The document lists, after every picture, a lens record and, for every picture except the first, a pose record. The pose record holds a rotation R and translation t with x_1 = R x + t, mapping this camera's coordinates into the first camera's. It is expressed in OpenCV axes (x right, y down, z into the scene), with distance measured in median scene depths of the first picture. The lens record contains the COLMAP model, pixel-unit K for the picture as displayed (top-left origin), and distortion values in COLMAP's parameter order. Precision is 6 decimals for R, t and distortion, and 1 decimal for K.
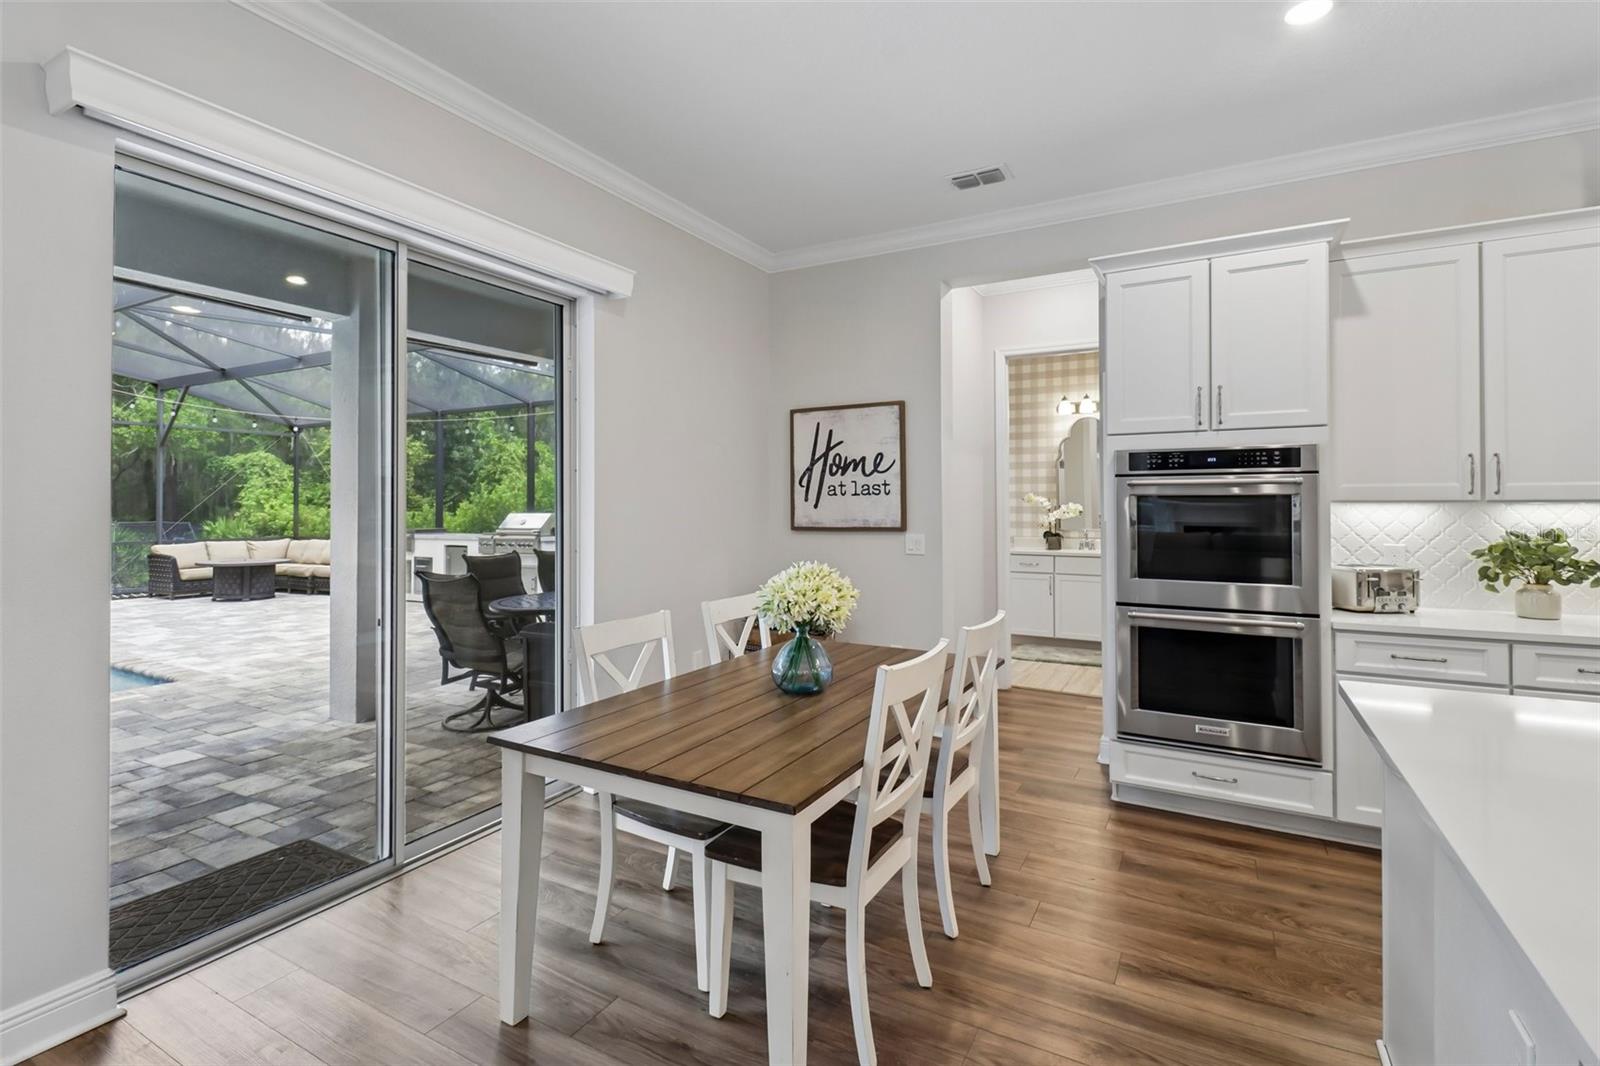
lens RADIAL K [[754.1, 0, 803.7], [0, 754.1, 503.2], [0, 0, 1]] dist [0.016044, -0.012073]
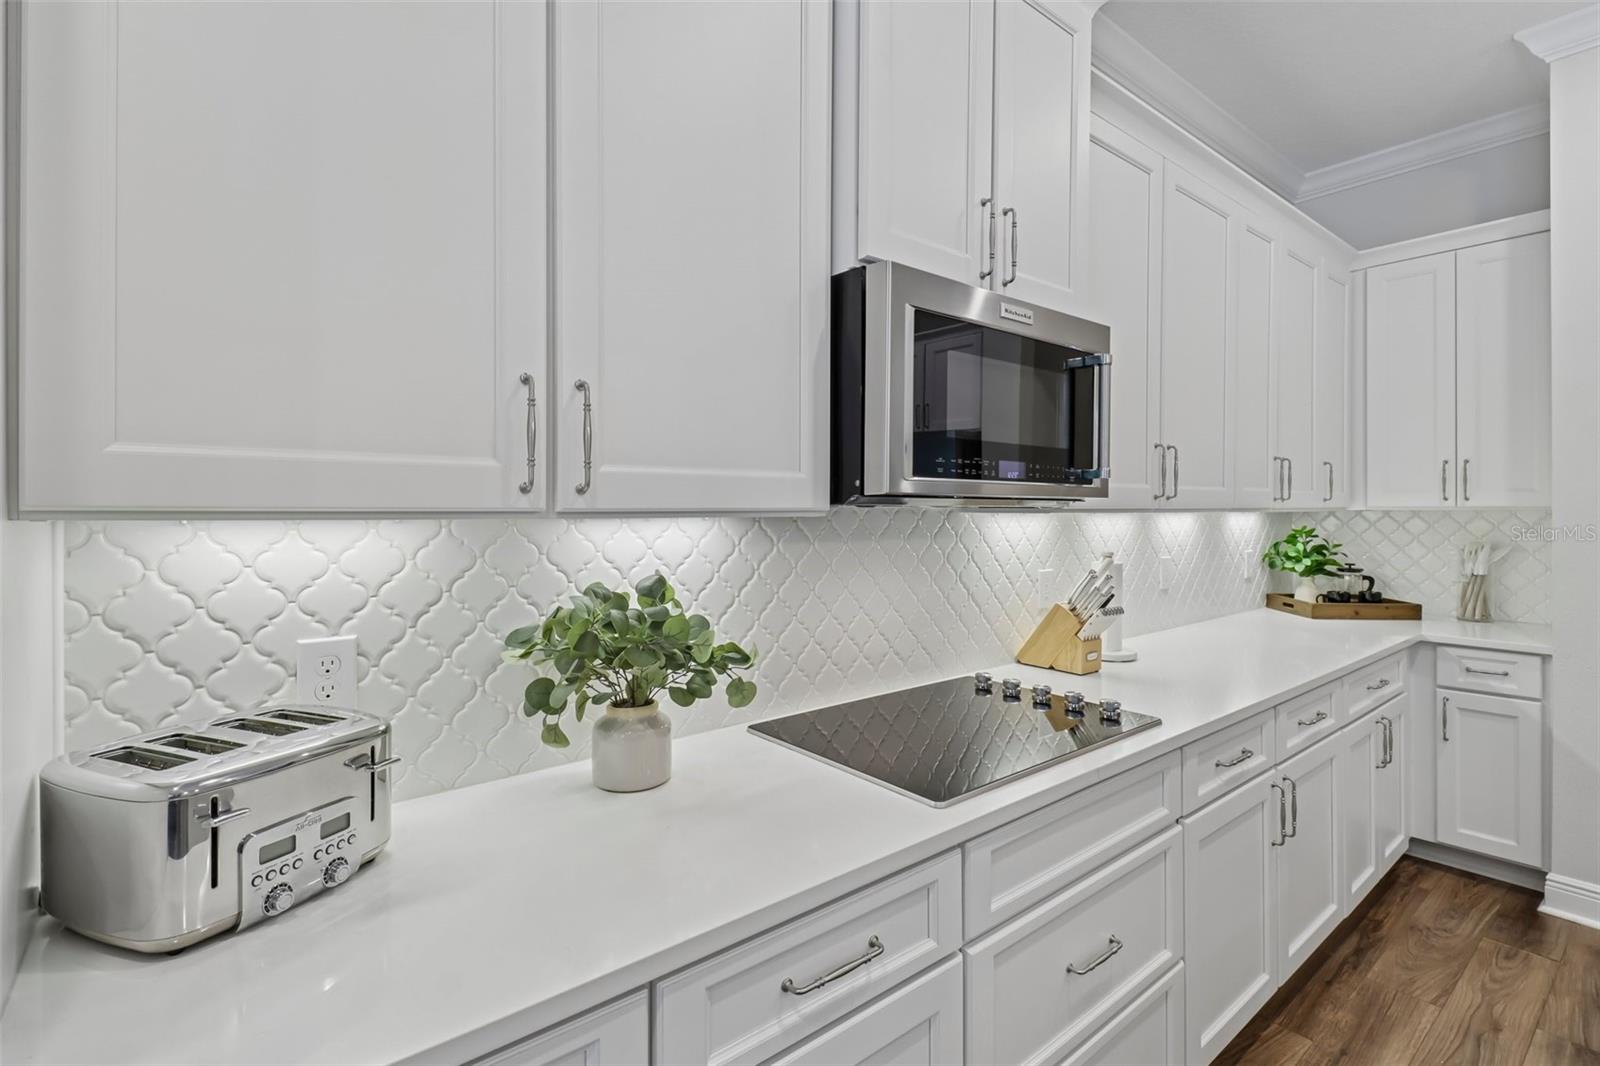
lens RADIAL K [[754.1, 0, 803.7], [0, 754.1, 503.2], [0, 0, 1]] dist [0.016044, -0.012073]
pose [[0.387139, 0.012417, 0.921938, 0.605641], [-0.002113, 0.999919, -0.012580, -0.003171], [-0.922019, 0.002922, 0.387134, 0.741527]]
